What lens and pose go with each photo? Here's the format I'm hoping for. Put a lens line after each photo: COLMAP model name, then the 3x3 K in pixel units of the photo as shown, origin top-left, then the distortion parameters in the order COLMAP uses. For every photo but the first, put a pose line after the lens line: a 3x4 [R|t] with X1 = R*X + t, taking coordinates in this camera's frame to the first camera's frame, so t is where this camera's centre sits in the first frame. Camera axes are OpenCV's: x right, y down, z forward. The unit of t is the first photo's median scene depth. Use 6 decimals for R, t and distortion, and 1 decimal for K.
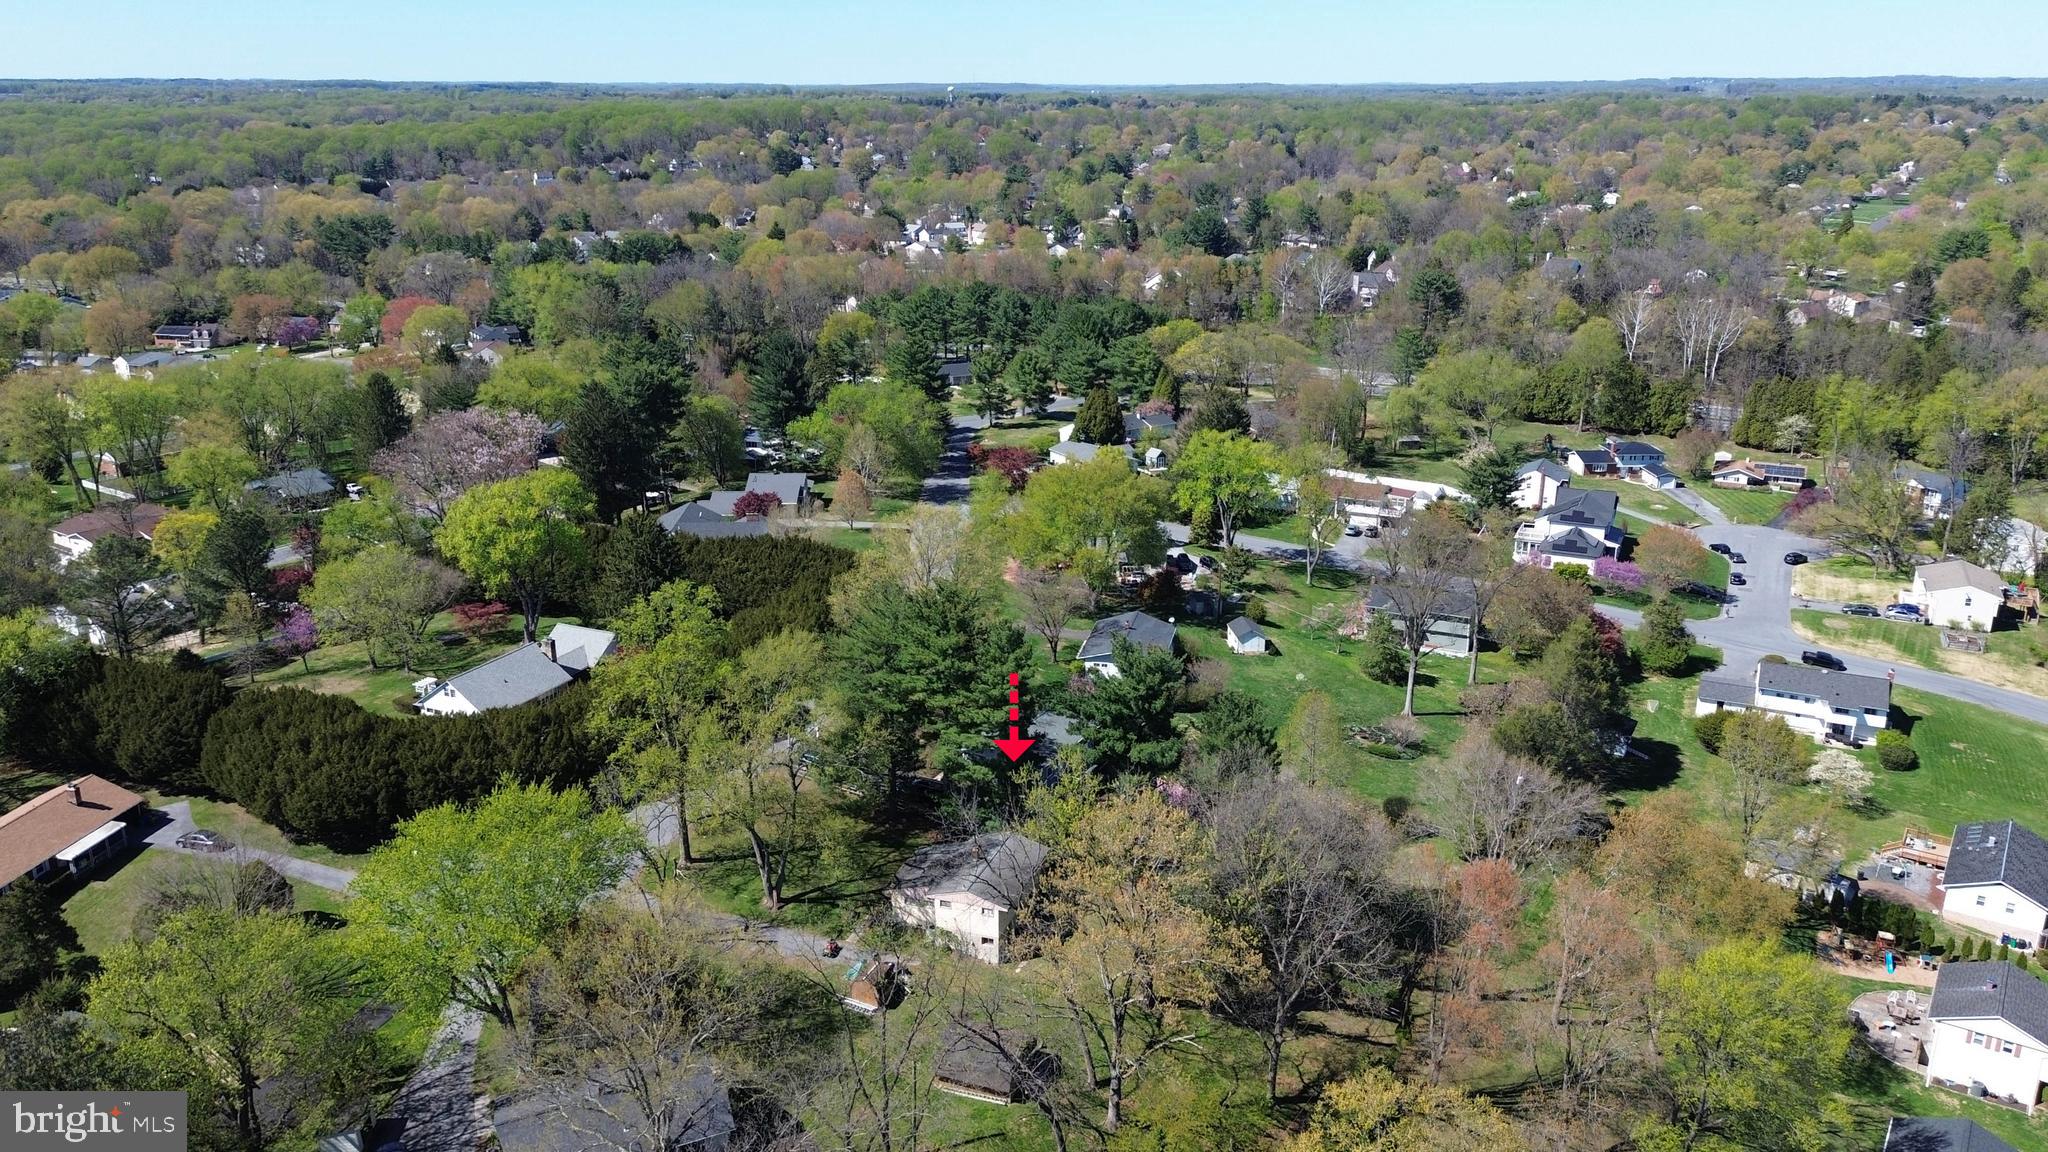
lens RADIAL K [[1515.3, 0, 1024.0], [0, 1515.3, 576.0], [0, 0, 1]] dist [0.080063, -0.098866]
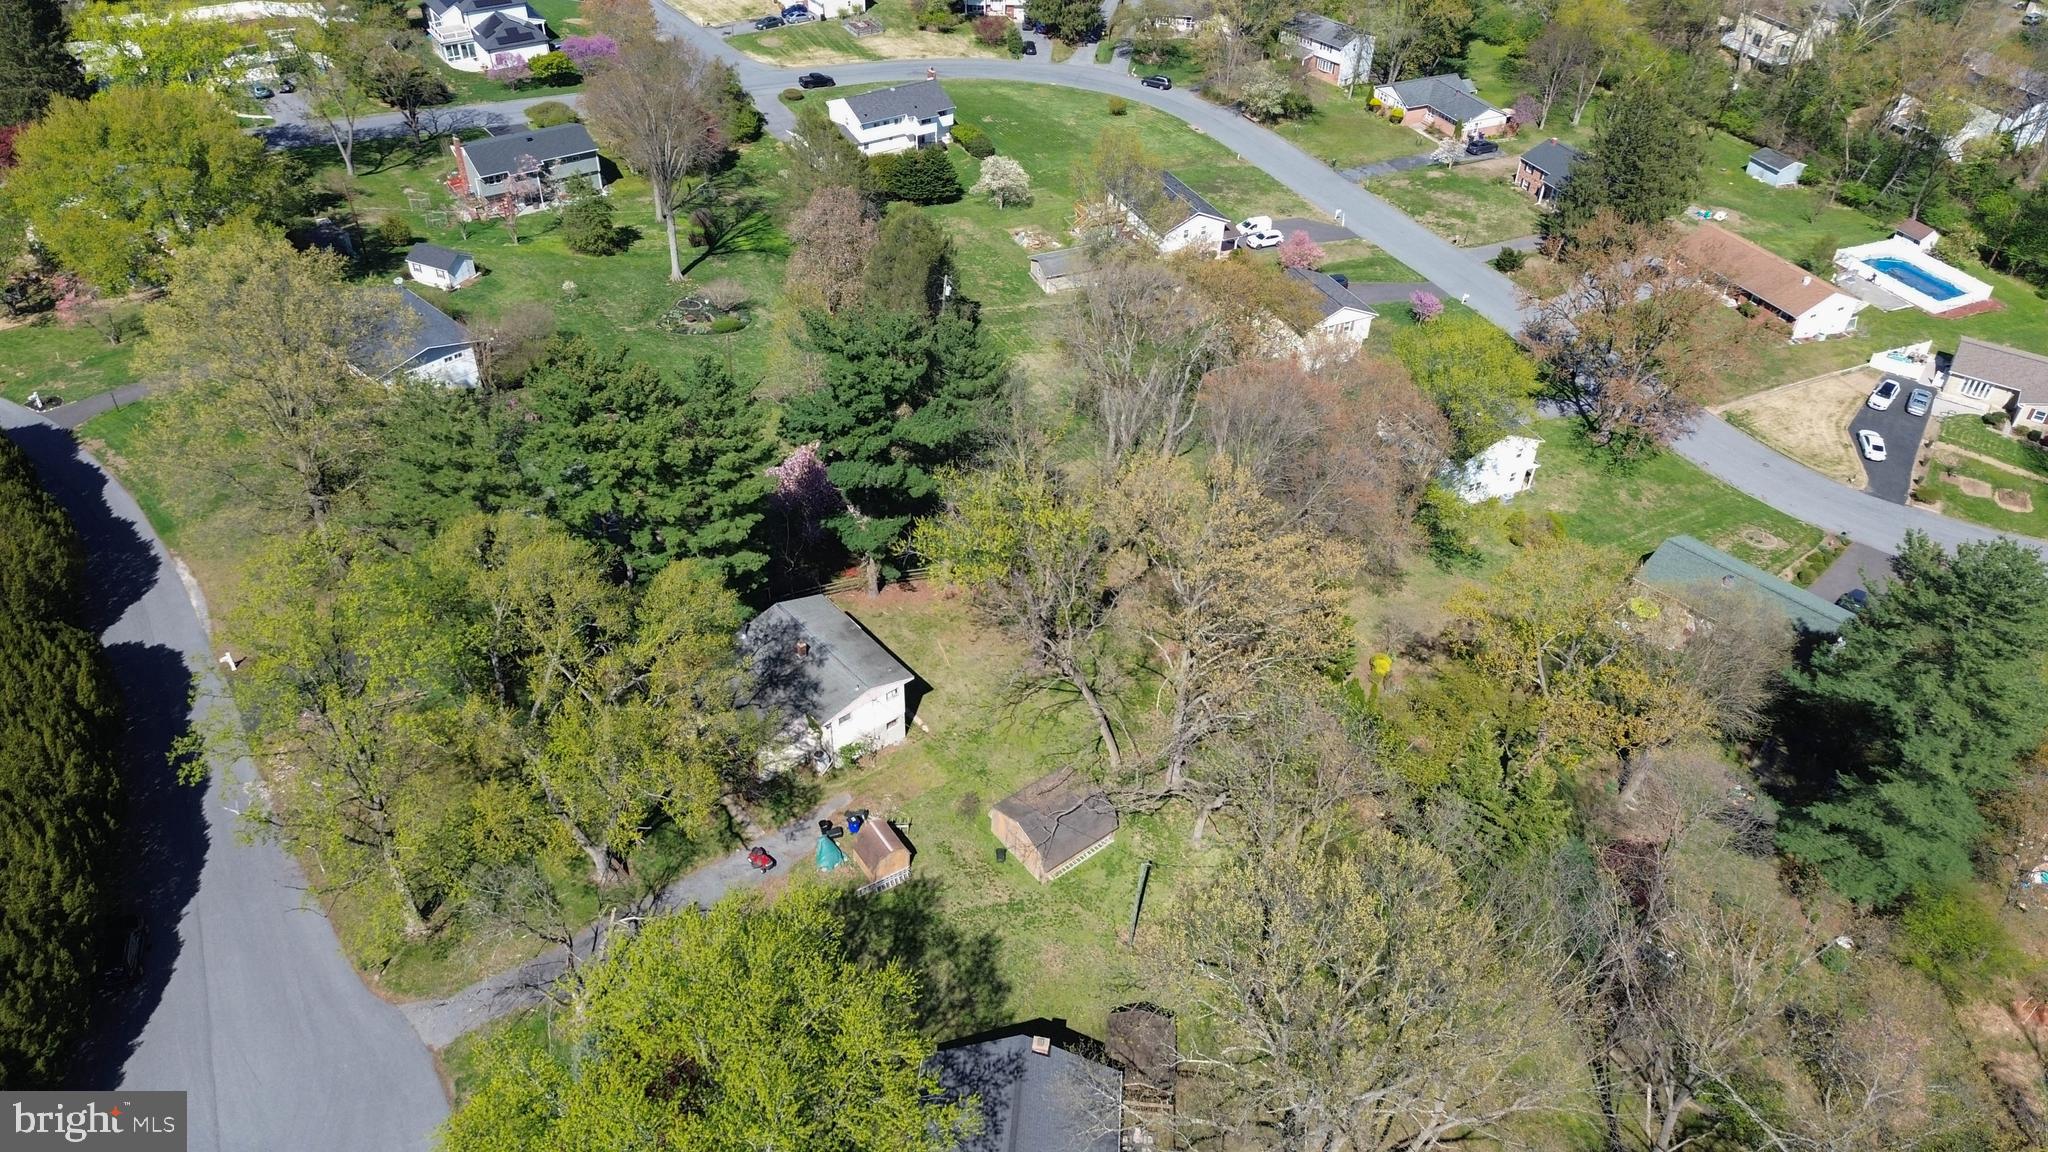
lens RADIAL K [[1444.7, 0, 1024.0], [0, 1444.7, 576.0], [0, 0, 1]] dist [0.068027, -0.072099]
pose [[0.513397, -0.528936, 0.675759, -0.305291], [0.241598, 0.844696, 0.477618, -0.116792], [-0.823440, -0.081946, 0.561454, 0.334526]]
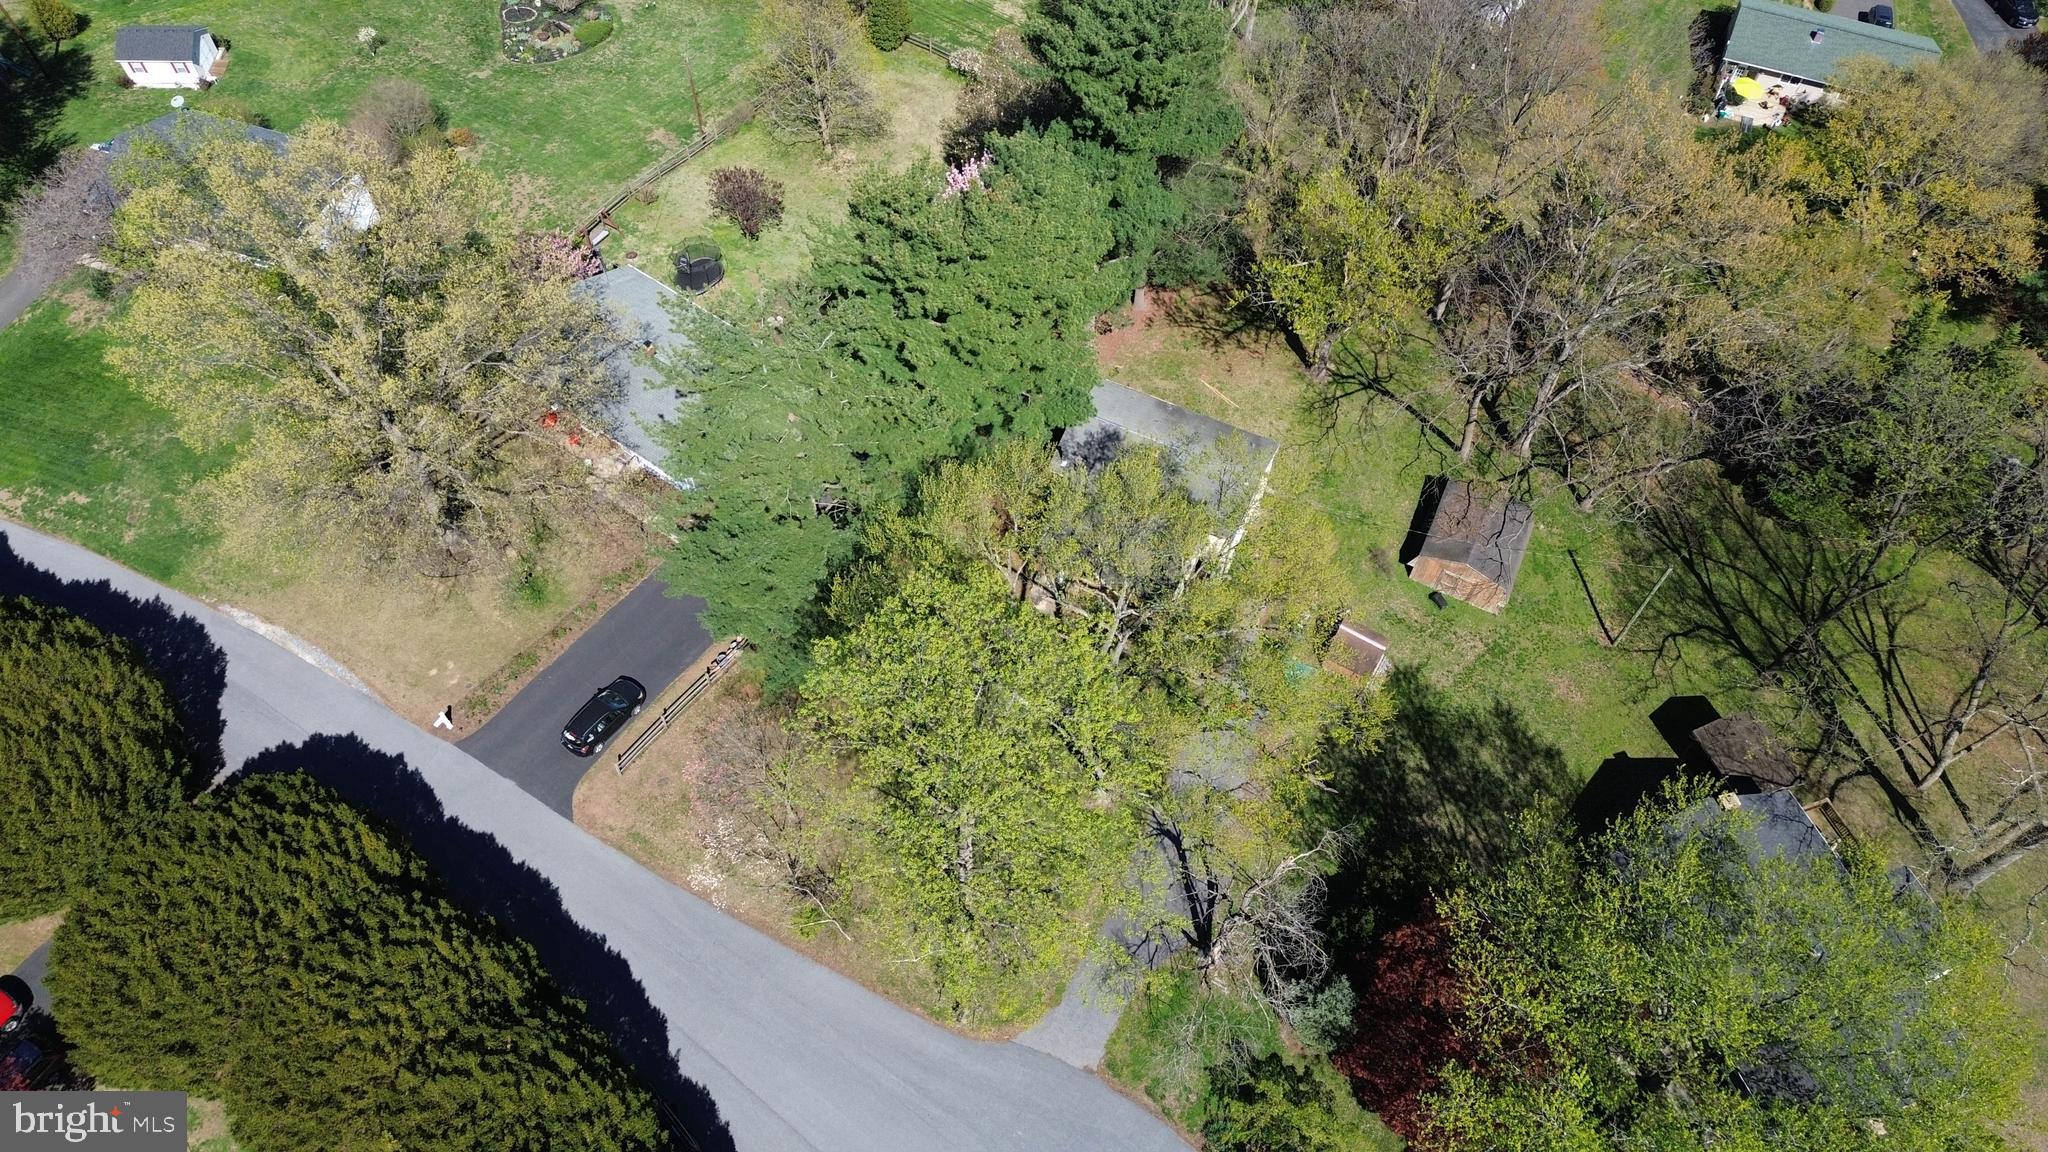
lens RADIAL K [[1444.7, 0, 1024.0], [0, 1444.7, 576.0], [0, 0, 1]] dist [0.068027, -0.072099]
pose [[0.104461, -0.828564, 0.550063, -0.278588], [0.281910, 0.555073, 0.782573, -0.189311], [-0.953737, 0.073320, 0.291564, 0.592997]]
